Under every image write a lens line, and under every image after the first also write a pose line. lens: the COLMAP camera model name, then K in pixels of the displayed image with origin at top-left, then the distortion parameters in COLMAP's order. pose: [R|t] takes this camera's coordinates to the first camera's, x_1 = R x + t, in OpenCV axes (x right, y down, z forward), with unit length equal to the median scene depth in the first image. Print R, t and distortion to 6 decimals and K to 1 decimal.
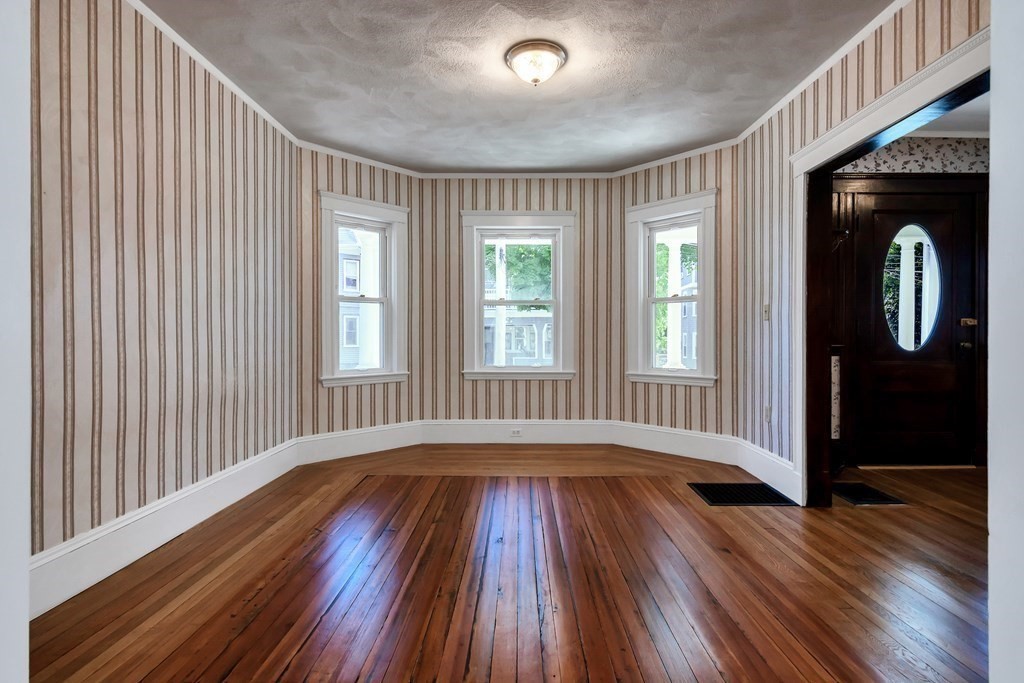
lens RADIAL K [[503.1, 0, 517.0], [0, 503.1, 339.2], [0, 0, 1]] dist [0.018976, -0.000726]
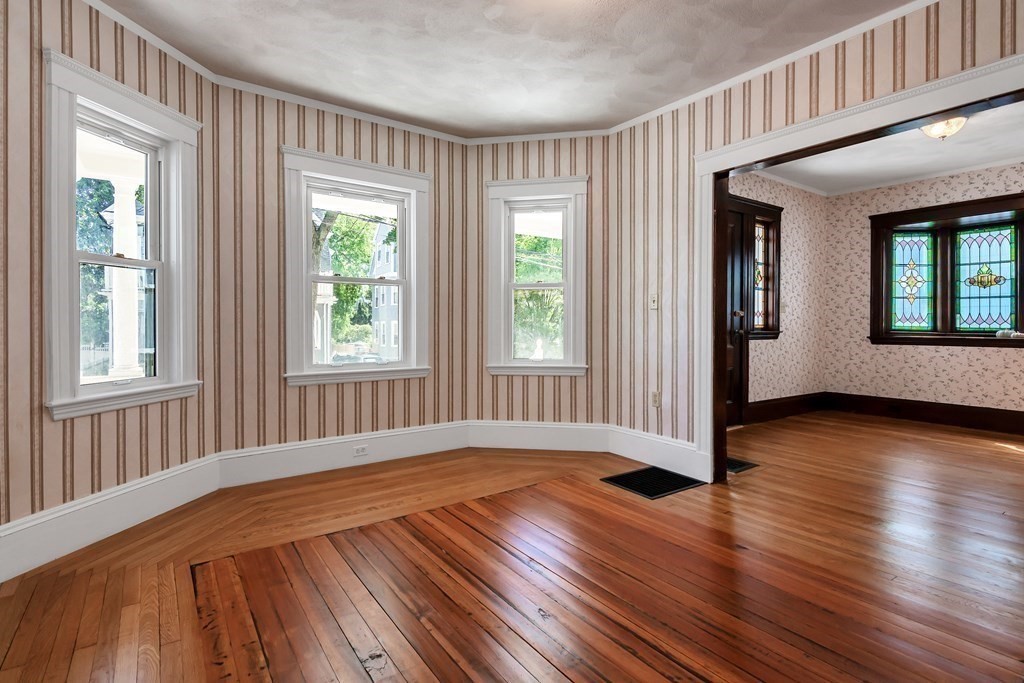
lens RADIAL K [[503.1, 0, 521.8], [0, 503.1, 327.4], [0, 0, 1]] dist [0.018976, -0.000726]
pose [[0.813044, -0.002026, 0.582199, -0.268775], [0.002146, 0.999998, 0.000483, -0.001654], [-0.582199, 0.000857, 0.813046, 0.251223]]
